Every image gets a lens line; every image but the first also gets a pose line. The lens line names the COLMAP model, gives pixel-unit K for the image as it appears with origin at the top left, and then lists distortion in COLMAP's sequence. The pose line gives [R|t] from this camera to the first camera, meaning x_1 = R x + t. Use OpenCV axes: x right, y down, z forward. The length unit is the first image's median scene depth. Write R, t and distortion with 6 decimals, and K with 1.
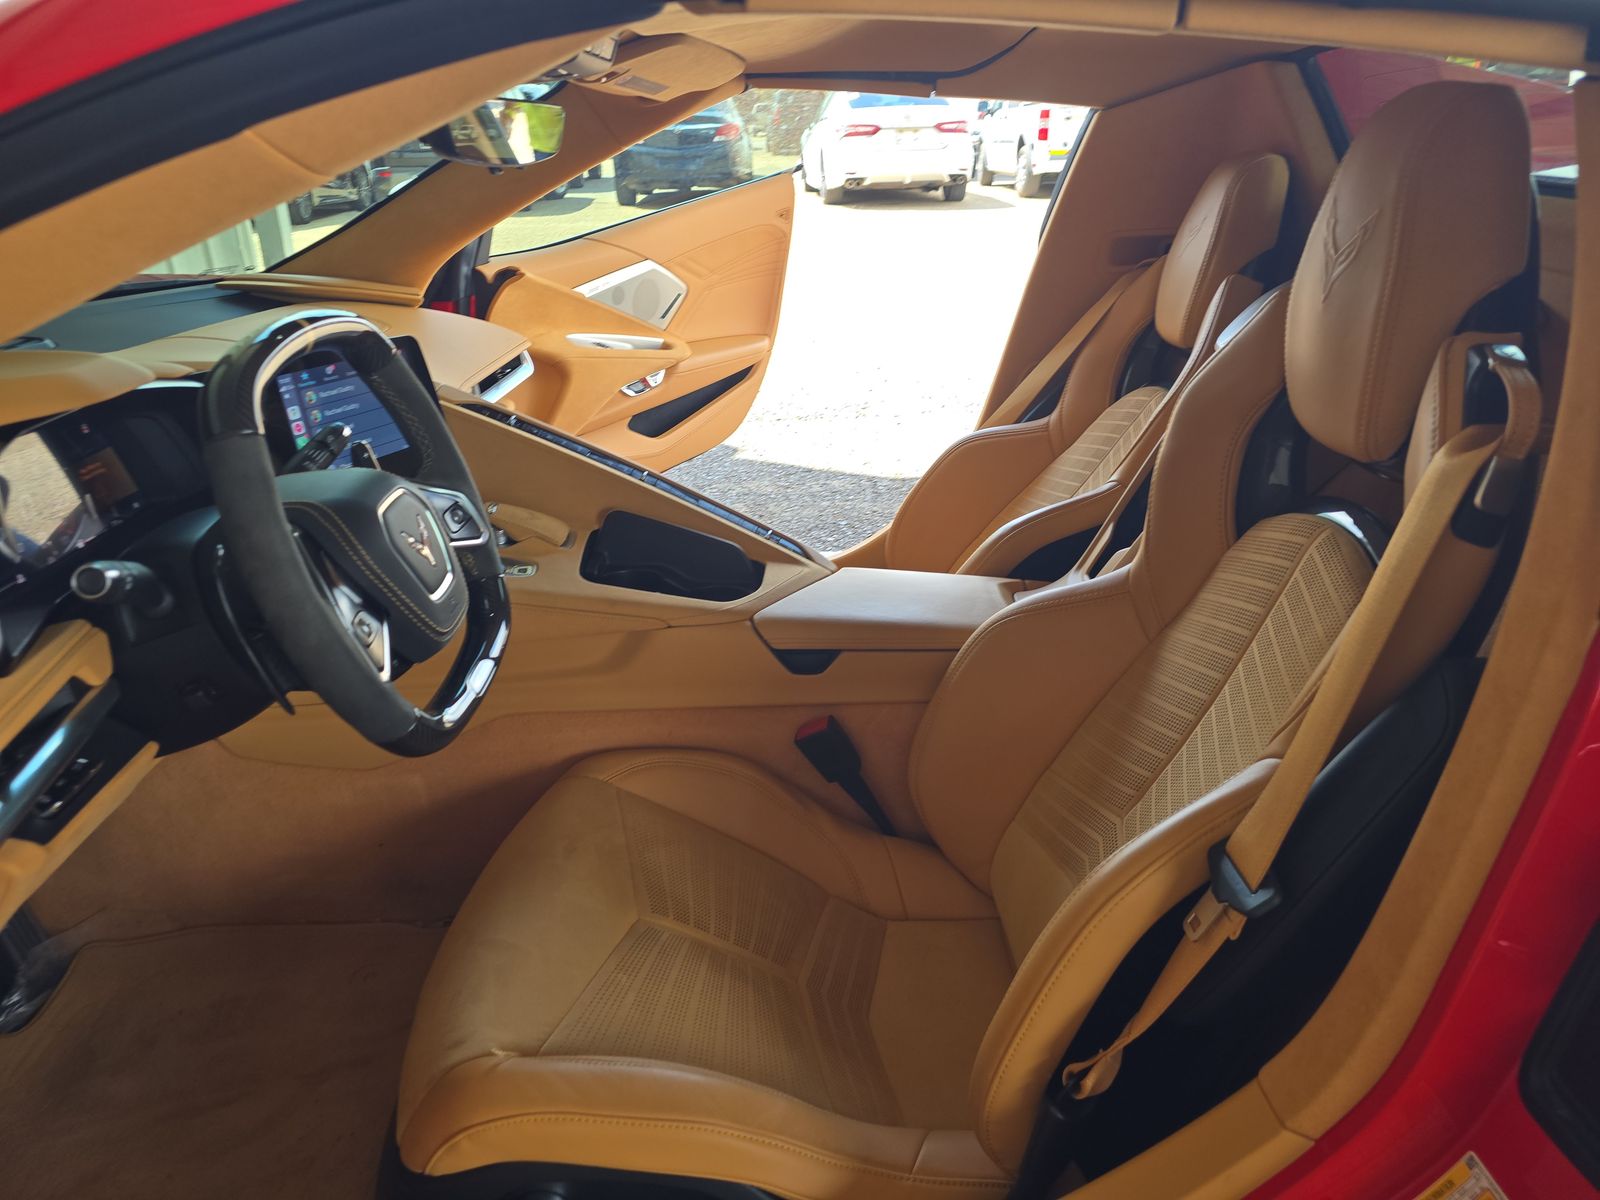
lens RADIAL K [[1082.4, 0, 798.7], [0, 1082.4, 584.9], [0, 0, 1]] dist [0.018901, -0.023808]
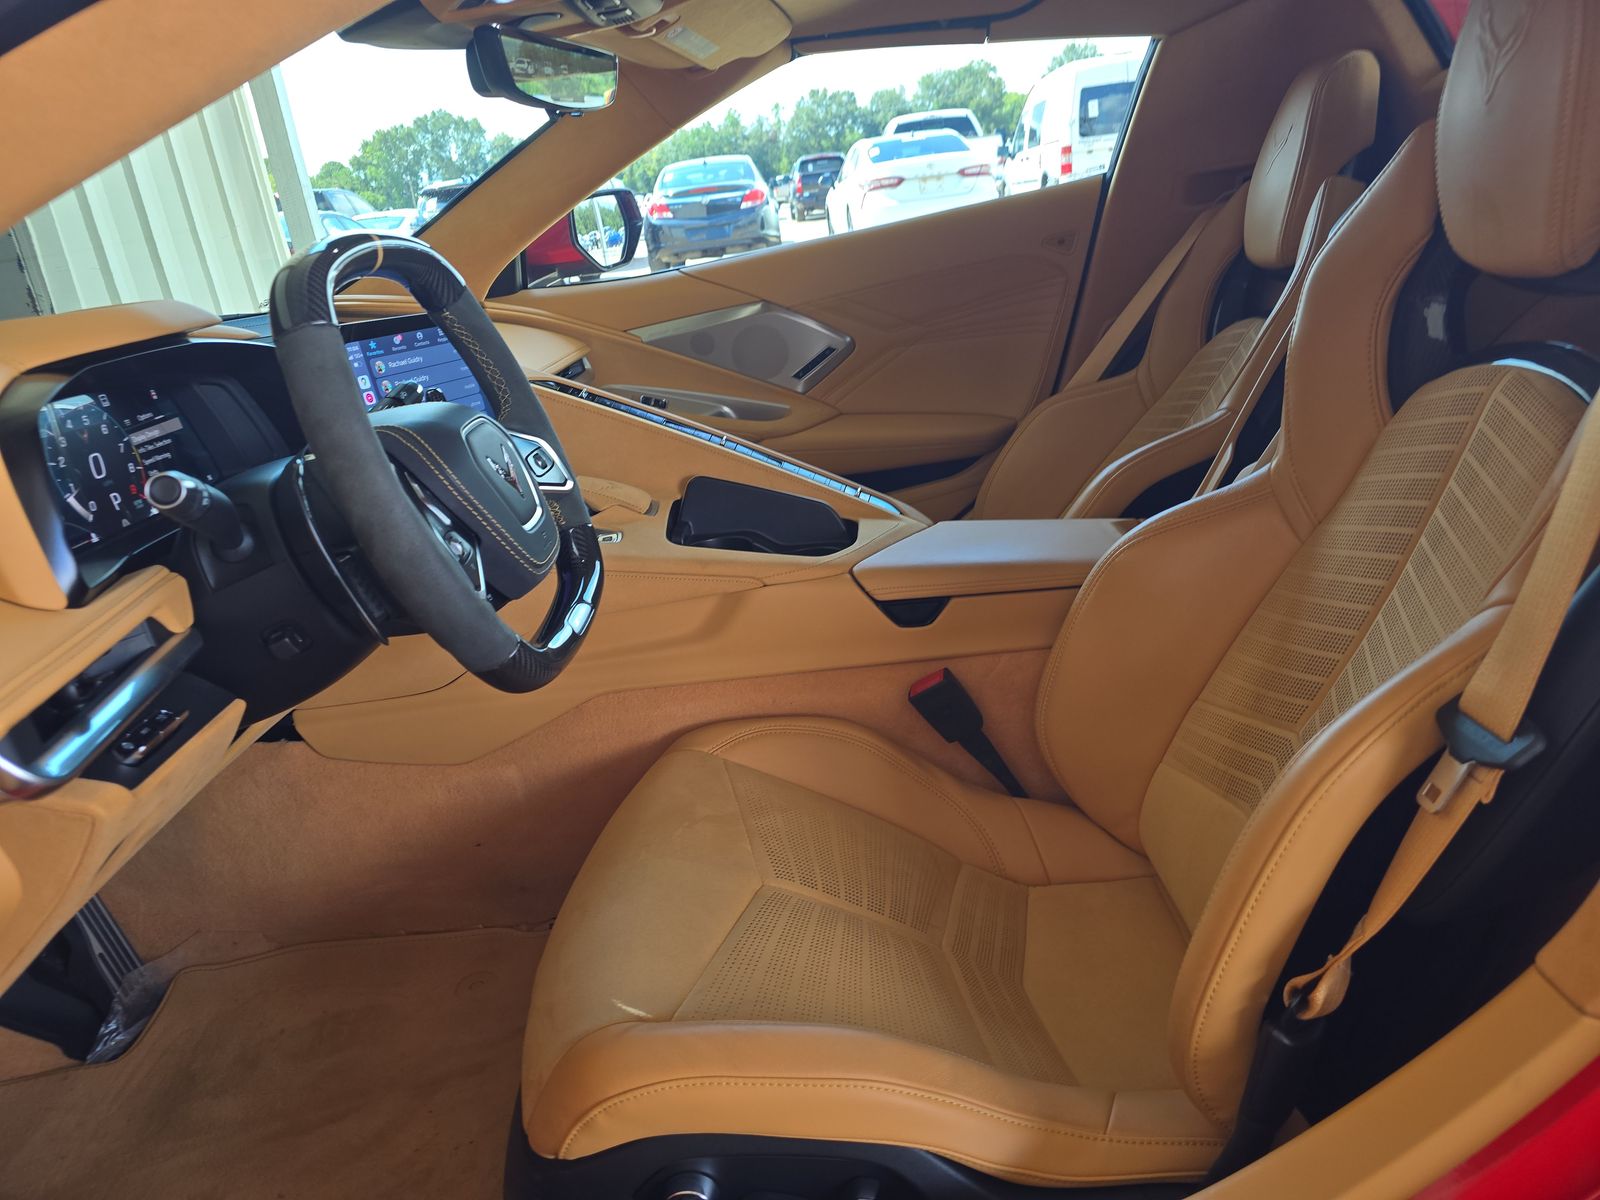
lens RADIAL K [[1082.4, 0, 791.9], [0, 1082.4, 593.2], [0, 0, 1]] dist [0.018901, -0.023808]
pose [[0.995212, -0.080238, -0.055818, -0.052140], [0.077415, 0.995693, -0.051023, 0.110461], [0.059671, 0.046458, 0.997136, 0.078037]]
